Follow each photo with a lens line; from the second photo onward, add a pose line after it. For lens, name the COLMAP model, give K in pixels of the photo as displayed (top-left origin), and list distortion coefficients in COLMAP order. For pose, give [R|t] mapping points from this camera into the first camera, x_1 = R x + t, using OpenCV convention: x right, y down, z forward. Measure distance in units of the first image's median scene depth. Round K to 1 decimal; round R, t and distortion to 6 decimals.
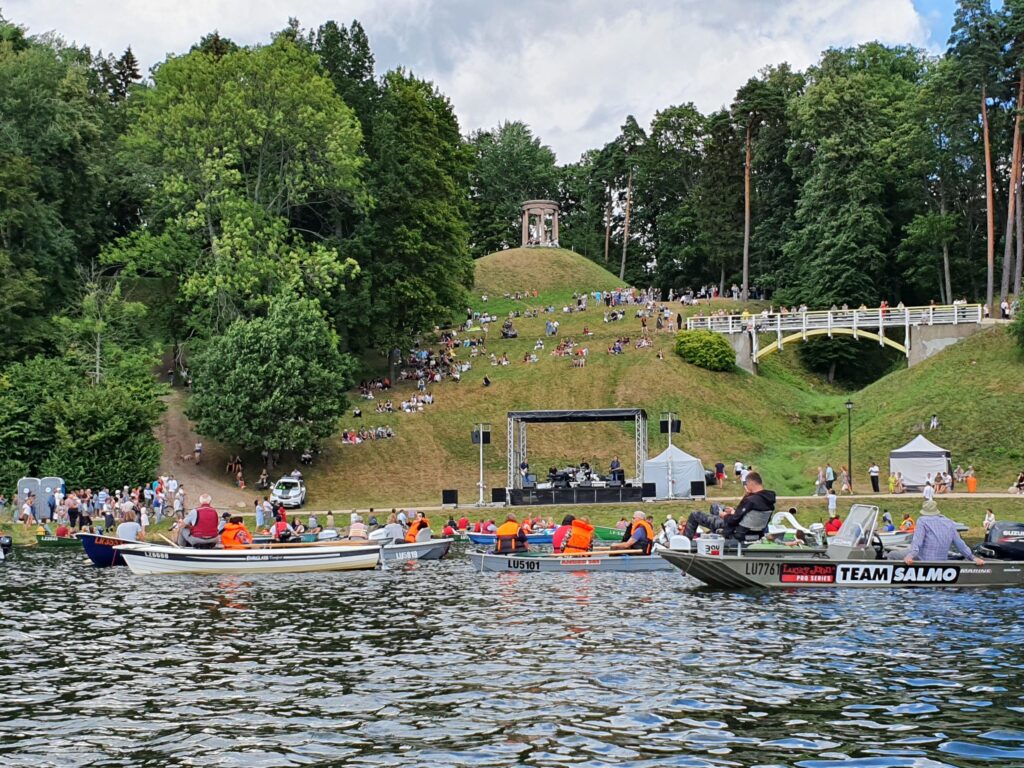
lens RADIAL K [[1896.8, 0, 529.7], [0, 1896.8, 385.4], [0, 0, 1]] dist [0.295480, -0.423716]
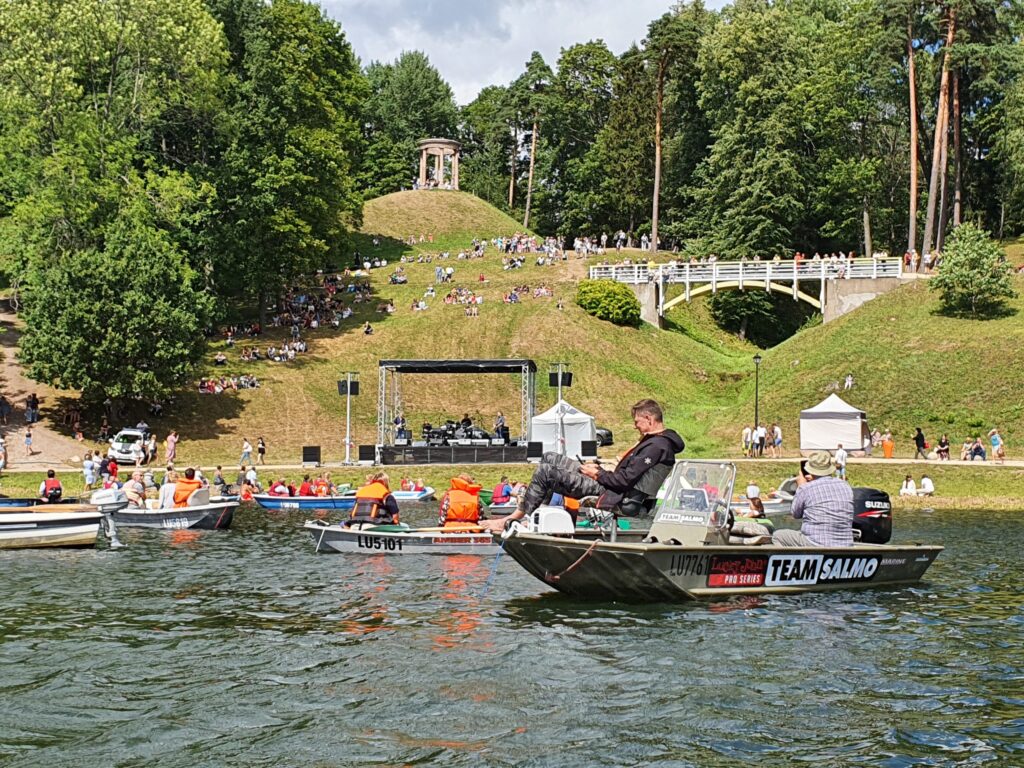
lens RADIAL K [[1896.8, 0, 529.7], [0, 1896.8, 385.4], [0, 0, 1]] dist [0.295480, -0.423716]
pose [[0.998939, 0.018481, 0.042173, 0.015911], [-0.019319, 0.999622, 0.019542, 0.005171], [-0.041795, -0.020336, 0.998919, 0.076016]]
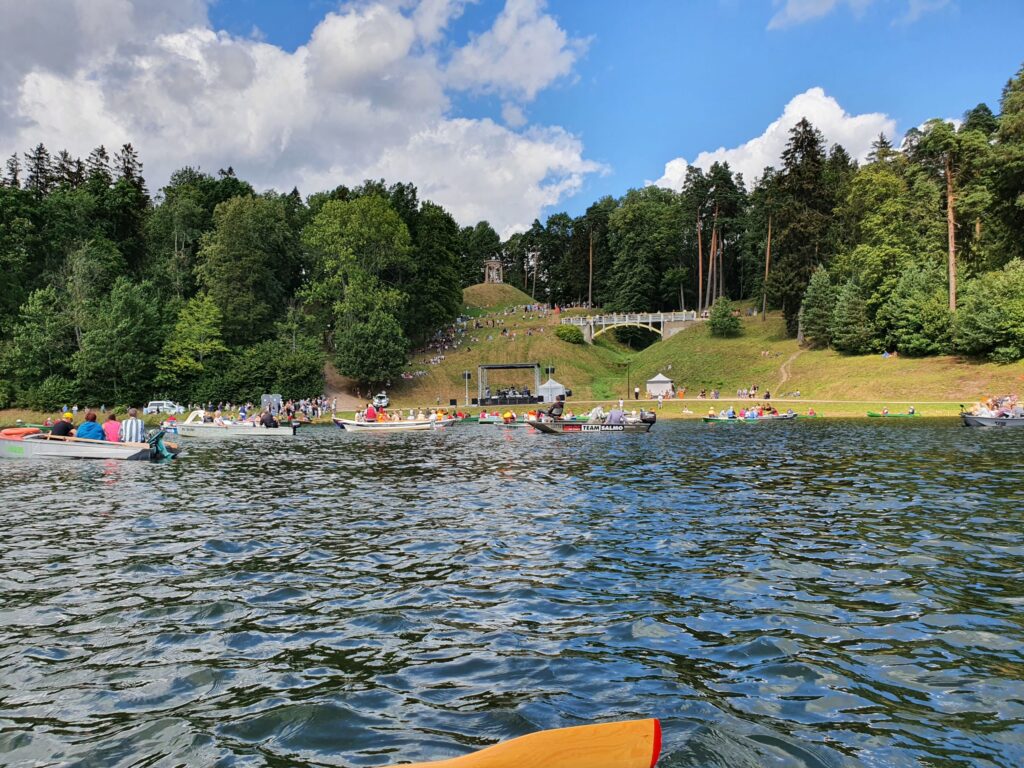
lens RADIAL K [[1009.2, 0, 512.0], [0, 1009.2, 384.0], [0, 0, 1]] dist [0.228020, -0.010793]
pose [[0.999776, -0.006268, 0.020209, 0.002844], [0.005407, 0.999087, 0.042370, -0.010207], [-0.020456, -0.042251, 0.998898, -0.150268]]
